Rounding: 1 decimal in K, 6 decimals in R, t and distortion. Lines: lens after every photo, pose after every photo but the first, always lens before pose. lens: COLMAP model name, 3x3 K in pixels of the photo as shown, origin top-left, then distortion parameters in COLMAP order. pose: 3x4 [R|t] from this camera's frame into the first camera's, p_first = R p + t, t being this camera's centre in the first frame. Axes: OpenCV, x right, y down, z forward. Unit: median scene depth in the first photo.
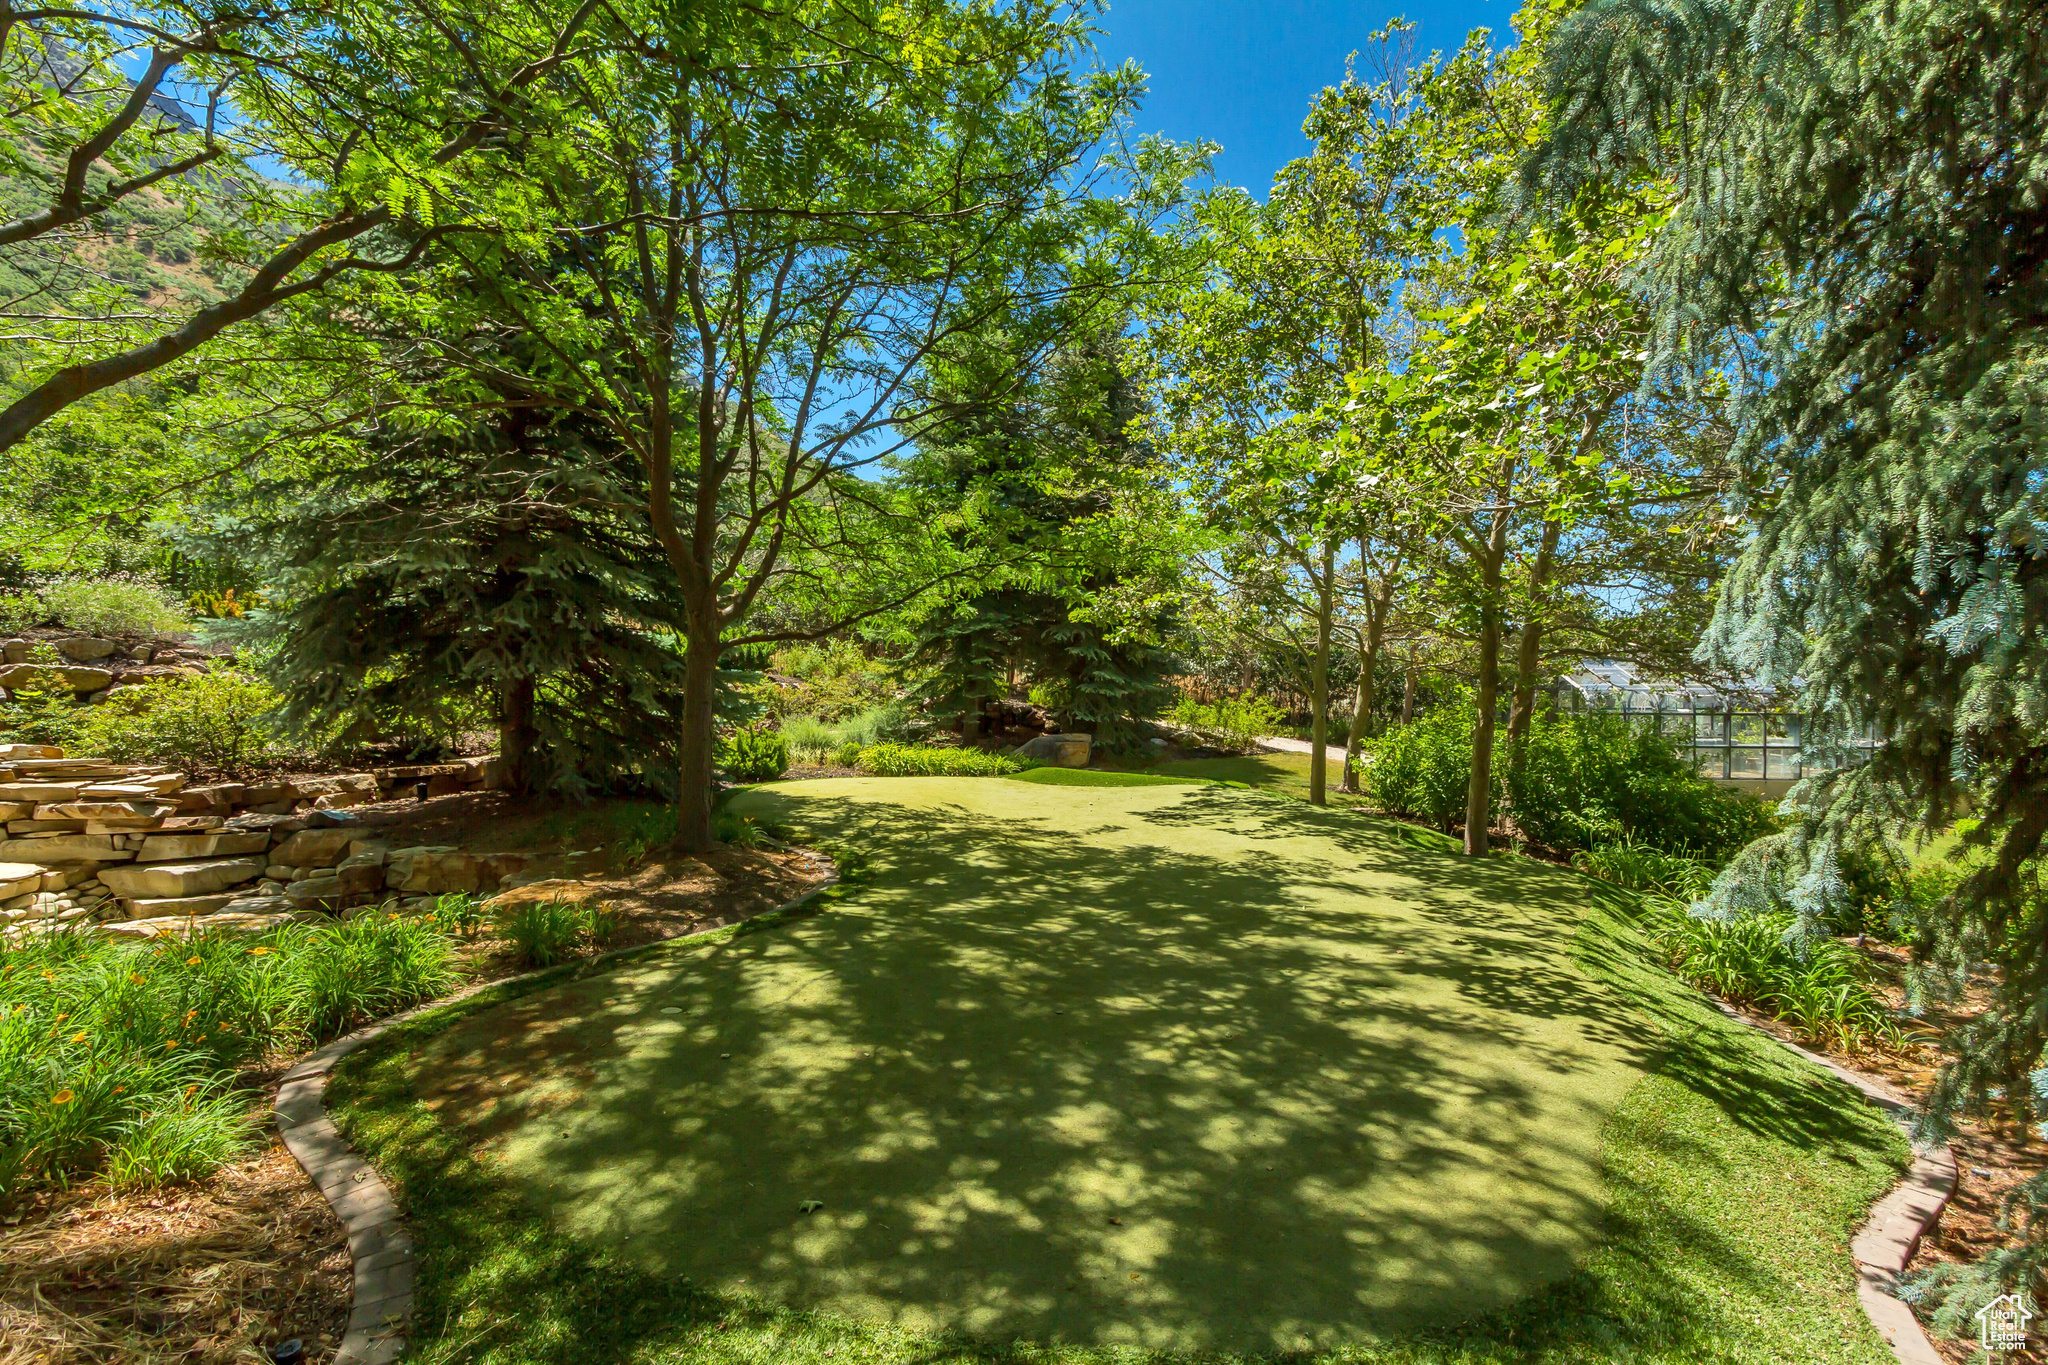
lens RADIAL K [[954.9, 0, 1023.8], [0, 954.9, 683.6], [0, 0, 1]] dist [-0.000083, -0.000034]
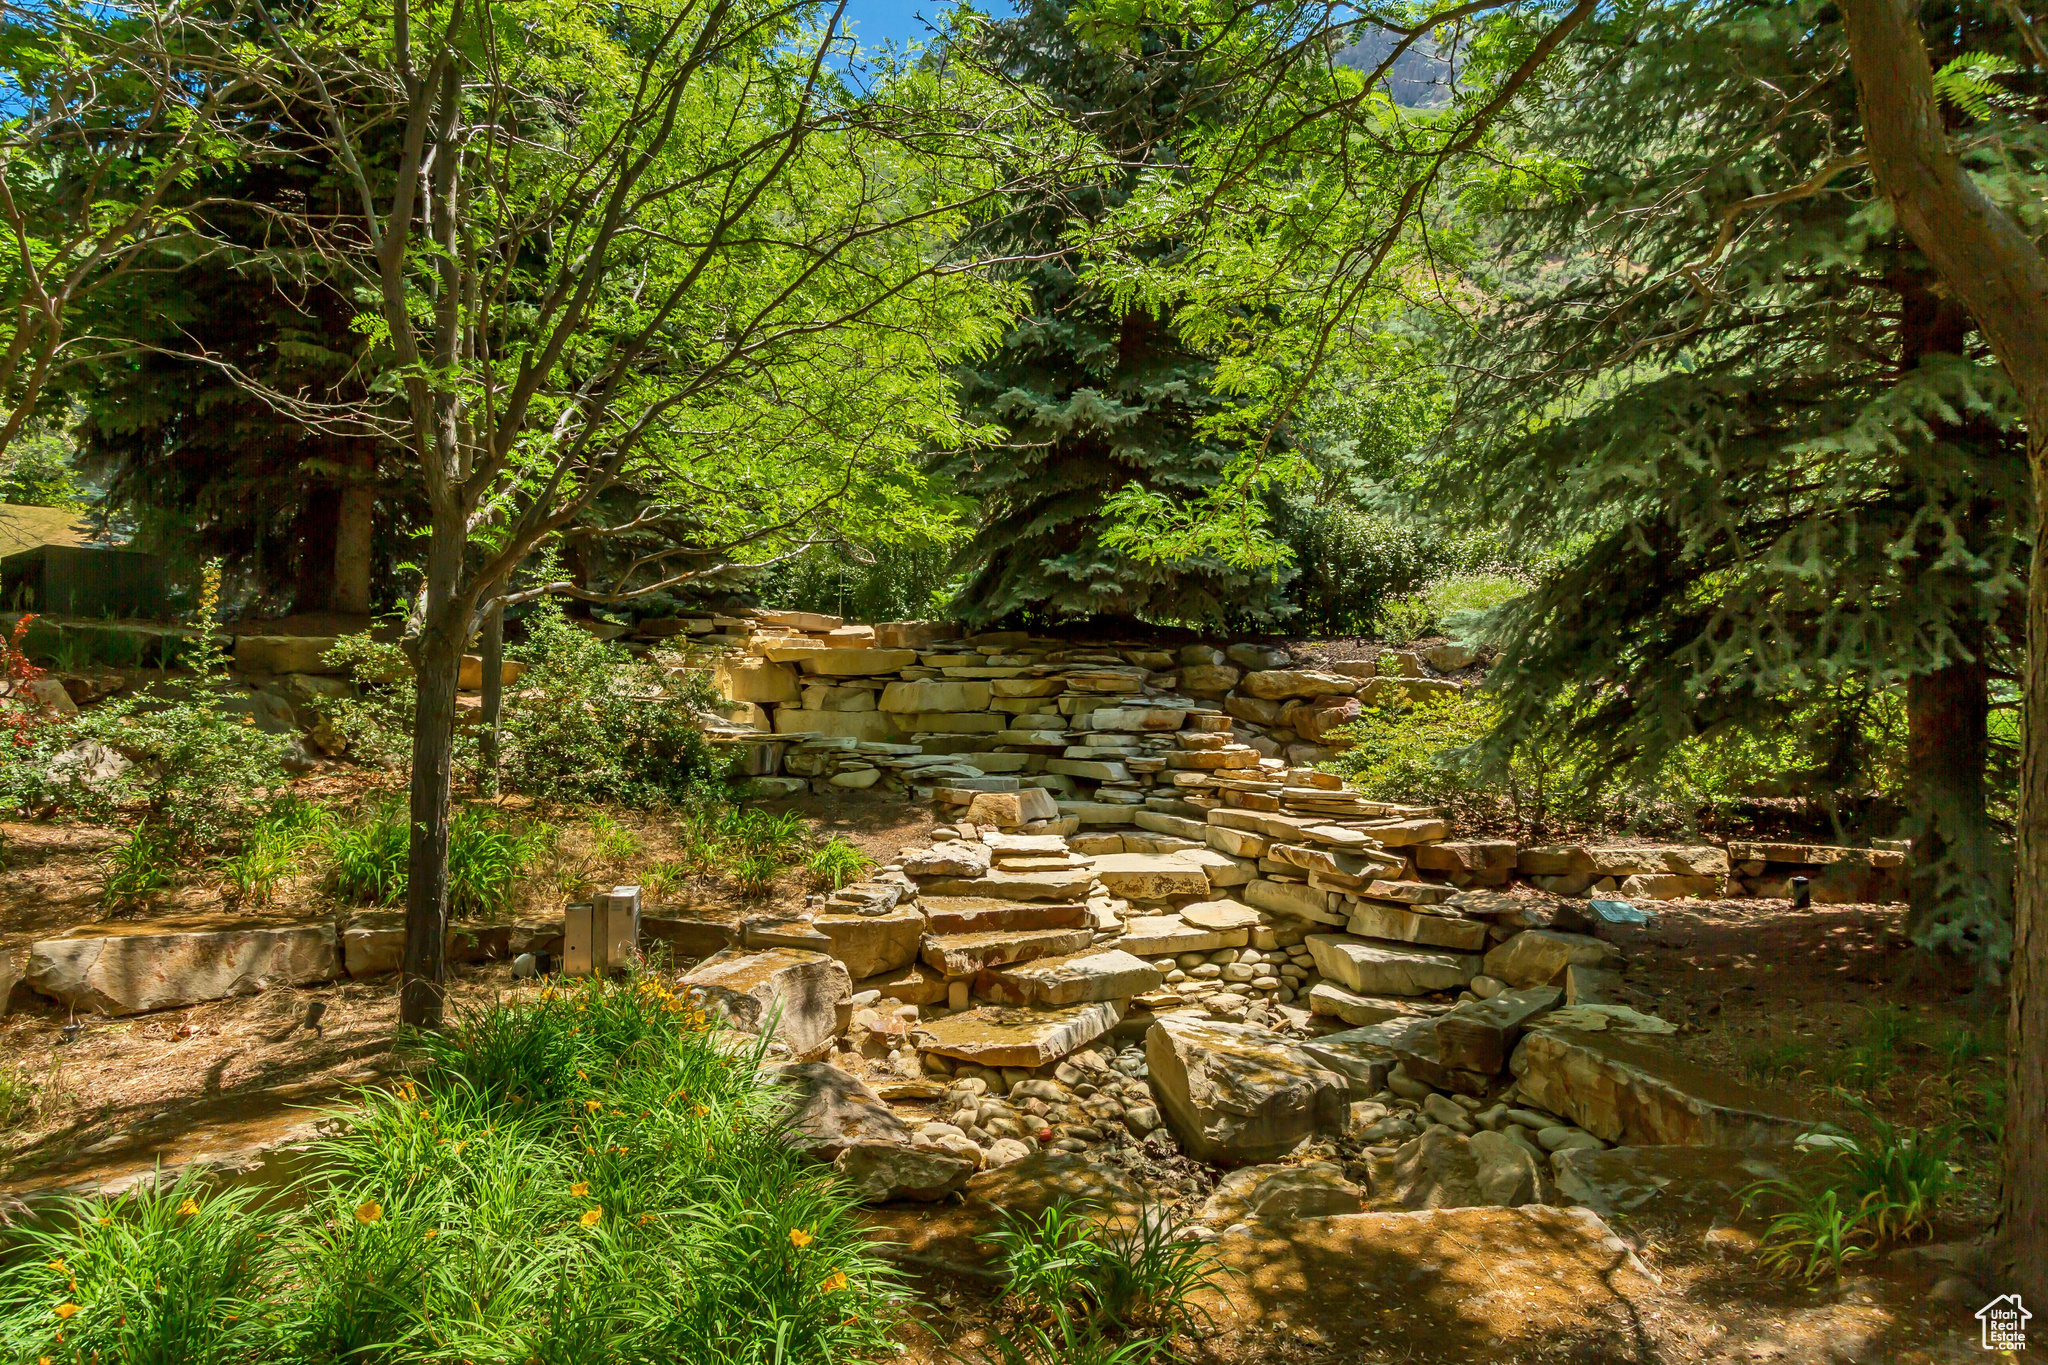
lens RADIAL K [[1166.0, 0, 1023.4], [0, 1166.0, 687.0], [0, 0, 1]] dist [-0.001044, -0.000249]
pose [[0.174845, -0.011381, -0.984530, -0.038794], [0.002408, 0.999935, -0.011131, -0.000717], [0.984593, -0.000424, 0.174861, 0.477583]]
